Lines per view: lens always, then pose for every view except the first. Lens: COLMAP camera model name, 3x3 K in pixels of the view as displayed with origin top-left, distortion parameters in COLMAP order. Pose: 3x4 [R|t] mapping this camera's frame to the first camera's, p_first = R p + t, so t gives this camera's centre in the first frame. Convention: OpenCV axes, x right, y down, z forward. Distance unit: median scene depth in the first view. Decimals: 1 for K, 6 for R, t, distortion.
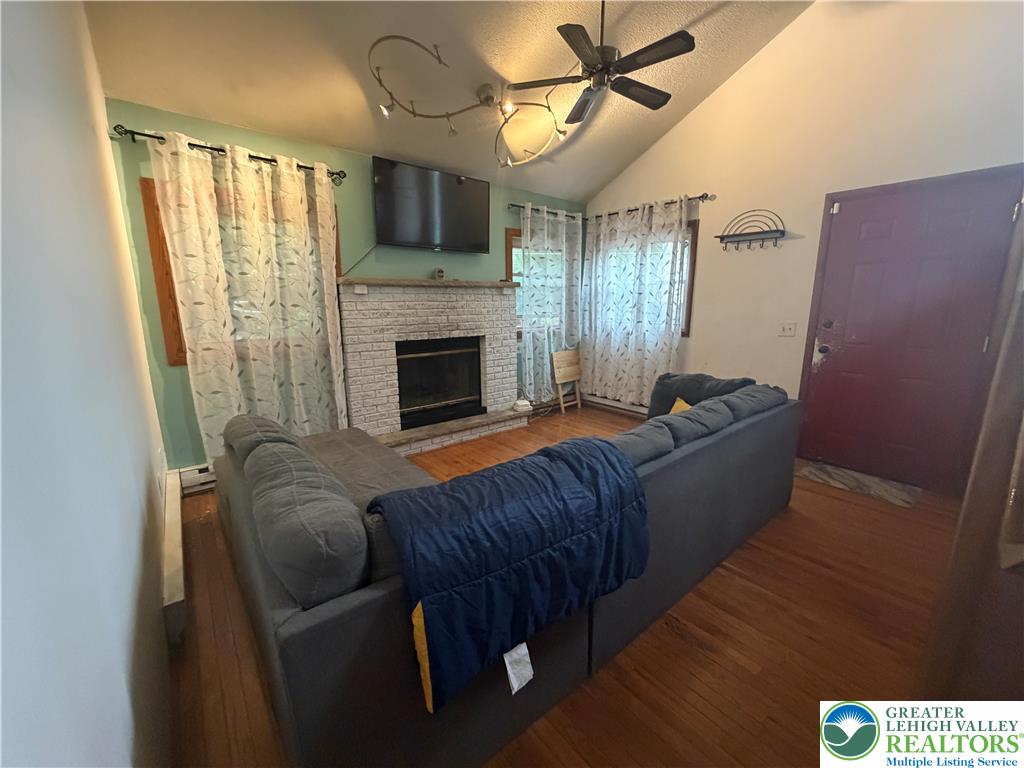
lens RADIAL K [[409.2, 0, 512.0], [0, 409.2, 384.0], [0, 0, 1]] dist [0.001706, -0.000431]
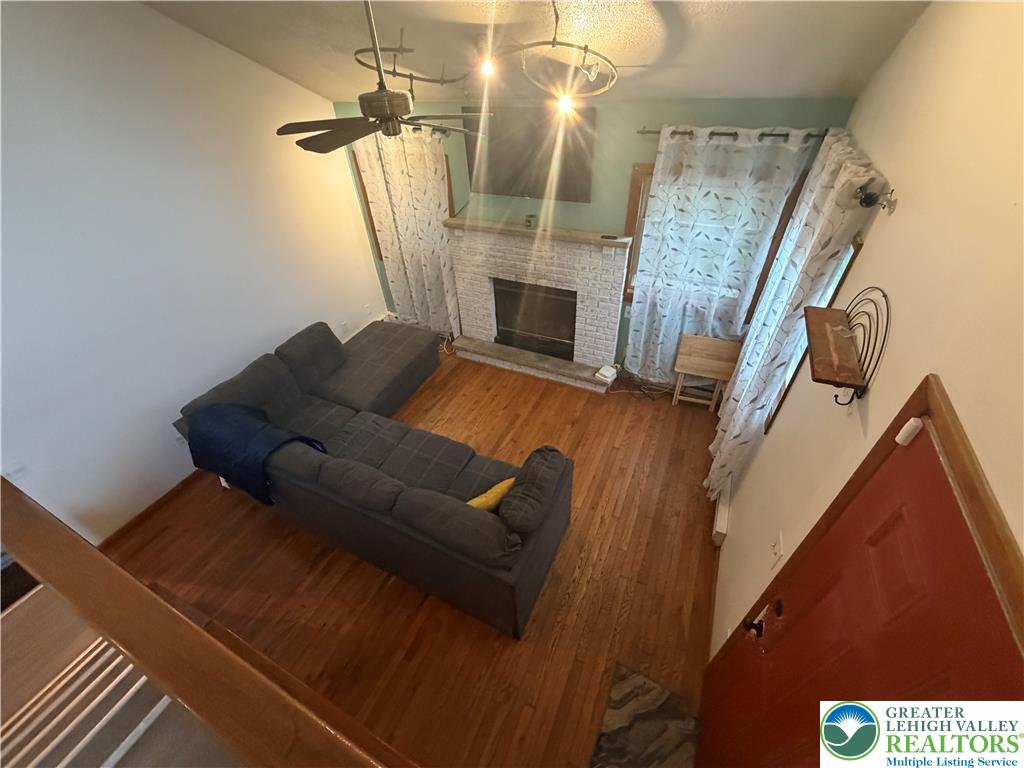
lens RADIAL K [[404.0, 0, 512.0], [0, 404.0, 384.0], [0, 0, 1]] dist [0.000552, -0.000083]
pose [[0.420133, 0.556334, -0.716924, 0.766263], [-0.140016, 0.820313, 0.554511, -0.512896], [0.896596, -0.132588, 0.422536, 0.527216]]
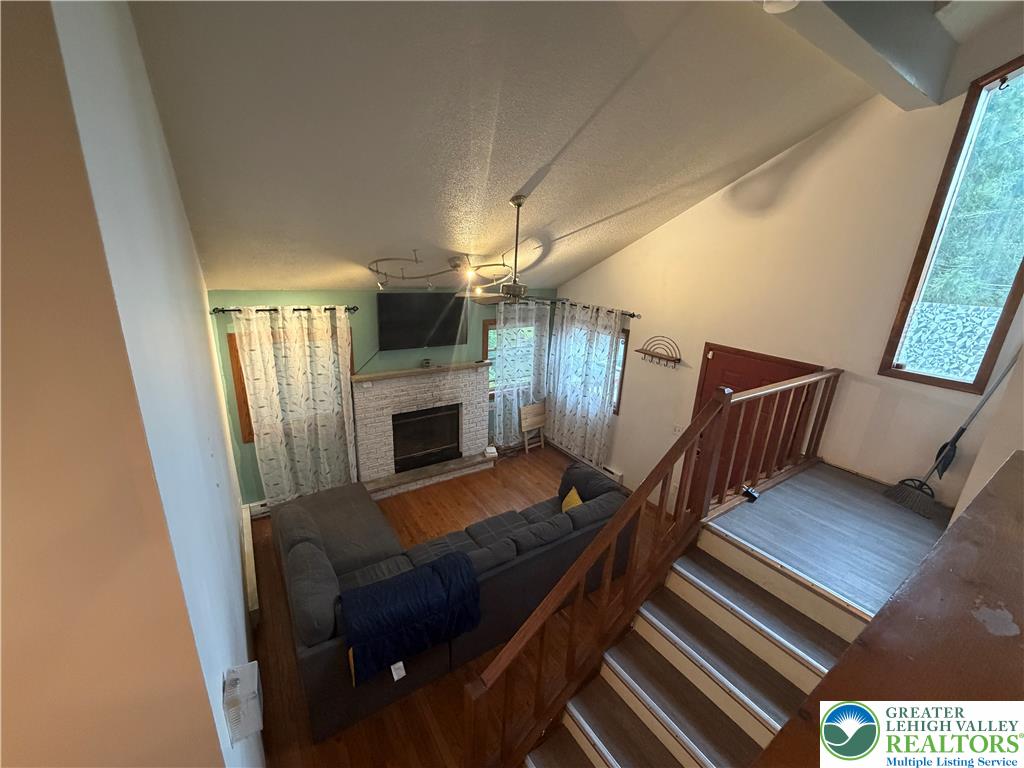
lens RADIAL K [[409.2, 0, 512.0], [0, 409.2, 384.0], [0, 0, 1]] dist [0.001706, -0.000431]
pose [[0.994473, 0.071412, -0.076970, 0.226310], [-0.063413, 0.992783, 0.101783, -0.380538], [0.083683, -0.096339, 0.991824, -0.348201]]
